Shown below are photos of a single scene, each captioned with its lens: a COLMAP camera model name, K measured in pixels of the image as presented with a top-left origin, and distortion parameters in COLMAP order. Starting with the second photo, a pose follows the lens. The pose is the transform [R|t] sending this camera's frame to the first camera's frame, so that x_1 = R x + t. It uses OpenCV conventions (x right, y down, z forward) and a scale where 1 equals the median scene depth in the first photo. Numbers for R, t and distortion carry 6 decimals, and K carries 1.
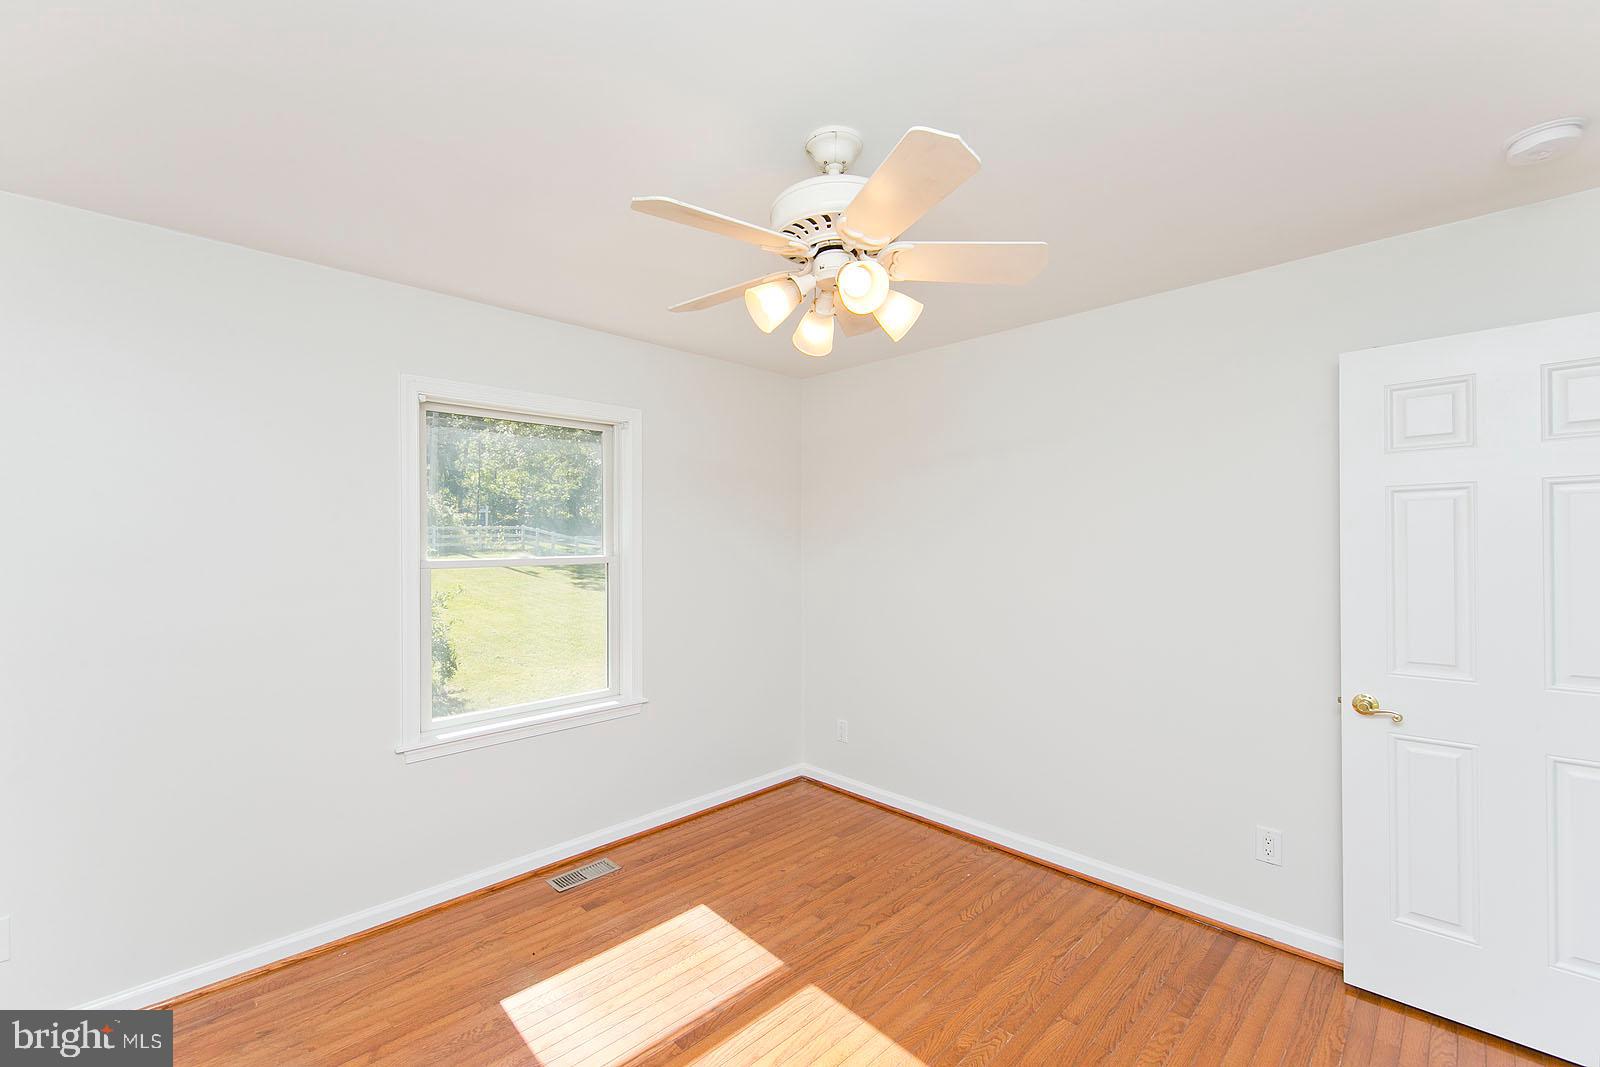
lens RADIAL K [[688.5, 0, 800.7], [0, 688.5, 542.8], [0, 0, 1]] dist [0.018440, -0.007097]
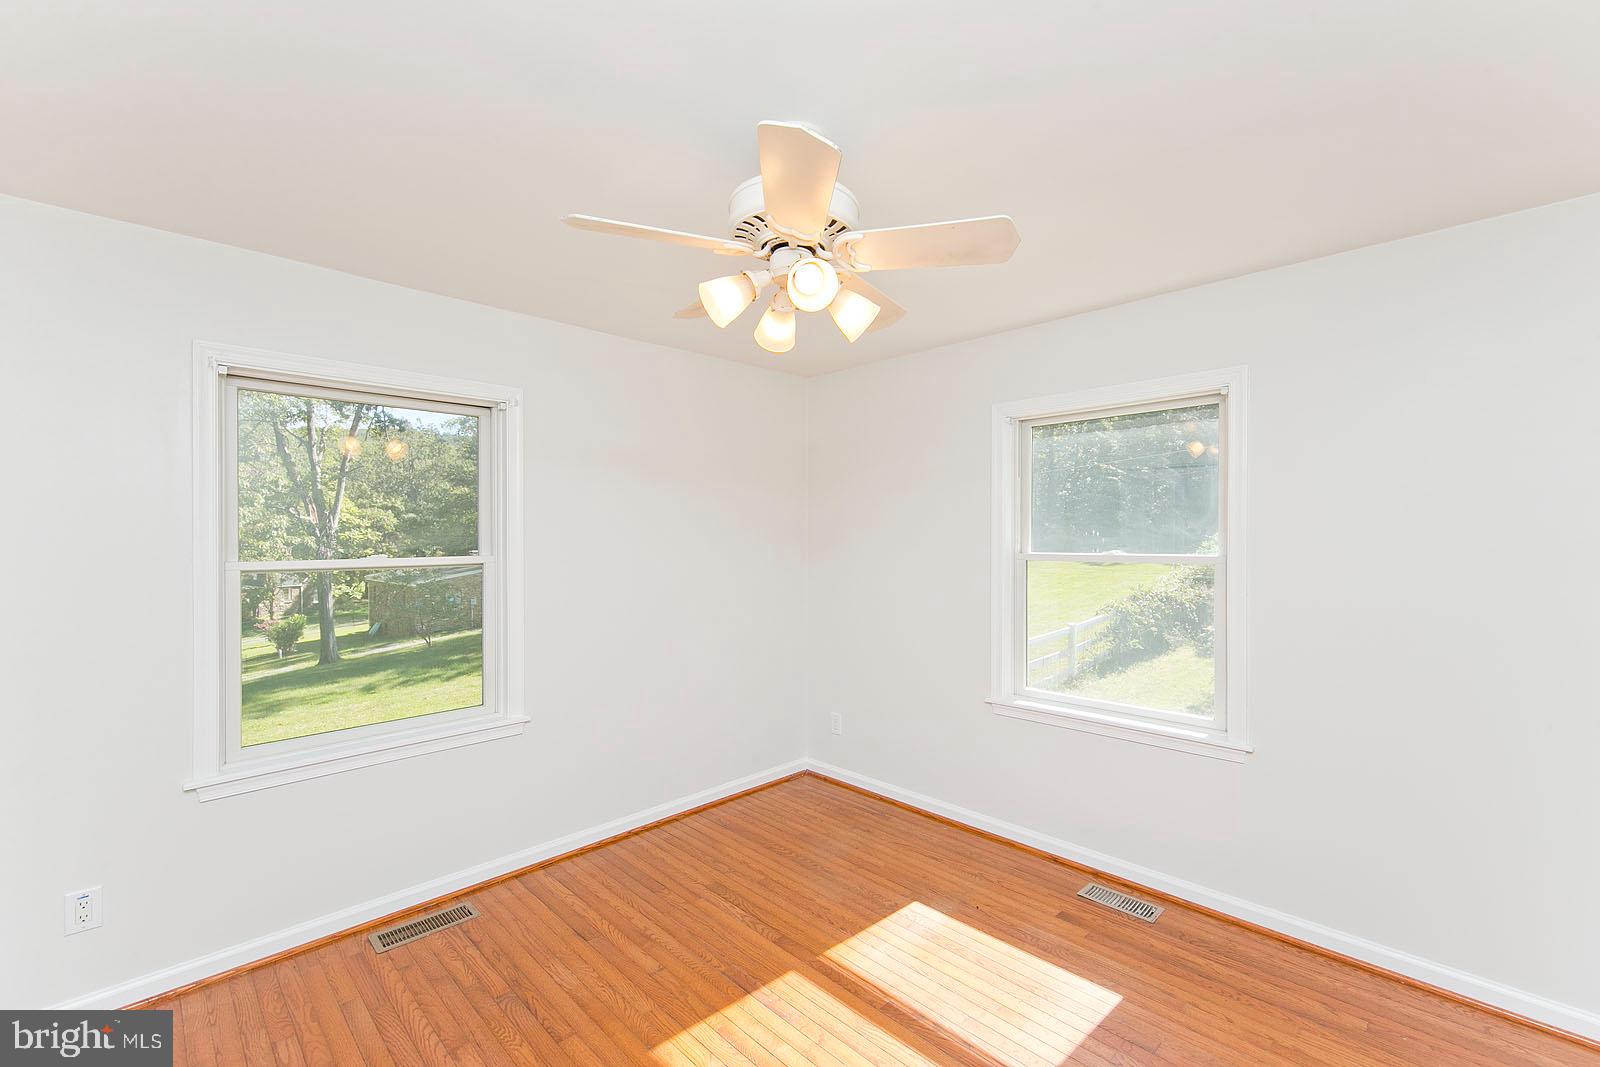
lens RADIAL K [[671.3, 0, 802.9], [0, 671.3, 537.2], [0, 0, 1]] dist [-0.001269, -0.000602]
pose [[-0.005079, 0.006336, -0.999967, 0.679781], [-0.006796, 0.999957, 0.006371, -0.007279], [0.999964, 0.006828, -0.005036, 0.688134]]
